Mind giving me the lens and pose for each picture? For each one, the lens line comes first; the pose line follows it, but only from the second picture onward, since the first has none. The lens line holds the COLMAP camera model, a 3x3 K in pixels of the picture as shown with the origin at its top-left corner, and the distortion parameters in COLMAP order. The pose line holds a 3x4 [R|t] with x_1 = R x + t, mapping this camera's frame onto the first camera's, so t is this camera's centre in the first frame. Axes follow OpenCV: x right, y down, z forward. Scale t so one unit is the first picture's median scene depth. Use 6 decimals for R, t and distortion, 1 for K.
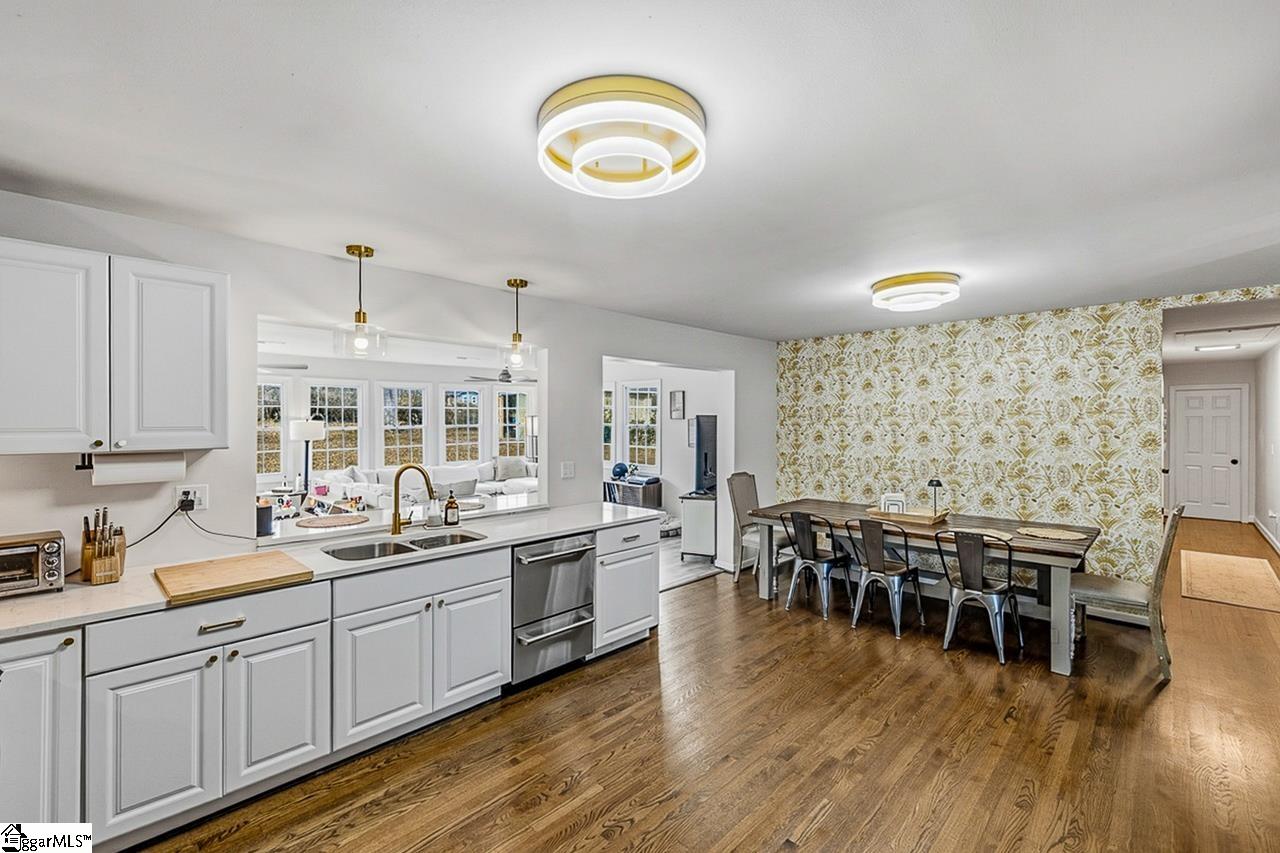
lens RADIAL K [[552.2, 0, 626.5], [0, 552.2, 424.5], [0, 0, 1]] dist [0.000231, 0.000654]
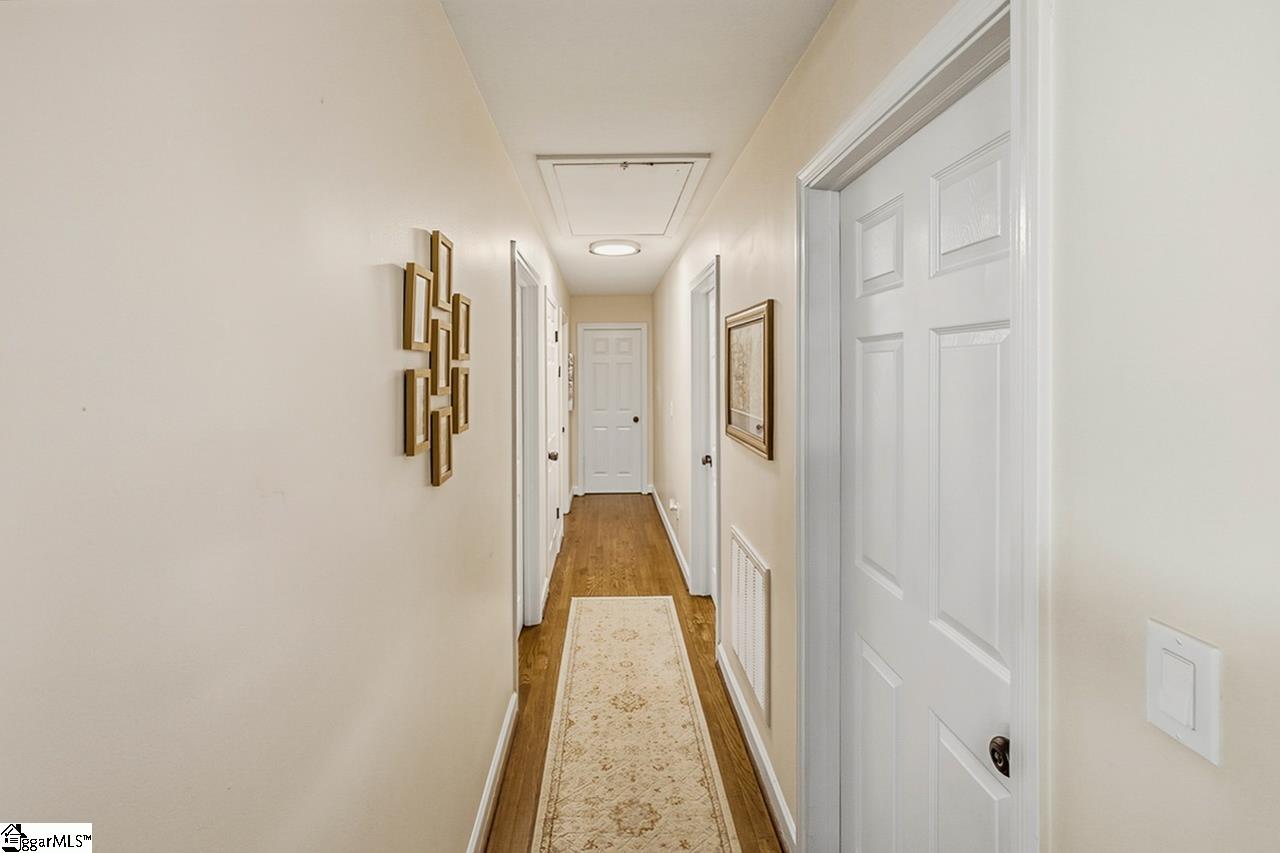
lens RADIAL K [[552.2, 0, 636.0], [0, 552.2, 425.8], [0, 0, 1]] dist [0.000231, 0.000654]
pose [[0.673084, -0.070886, 0.736161, 0.497840], [0.006402, 0.995917, 0.090045, 0.003101], [-0.739538, -0.055896, 0.670789, 0.451451]]
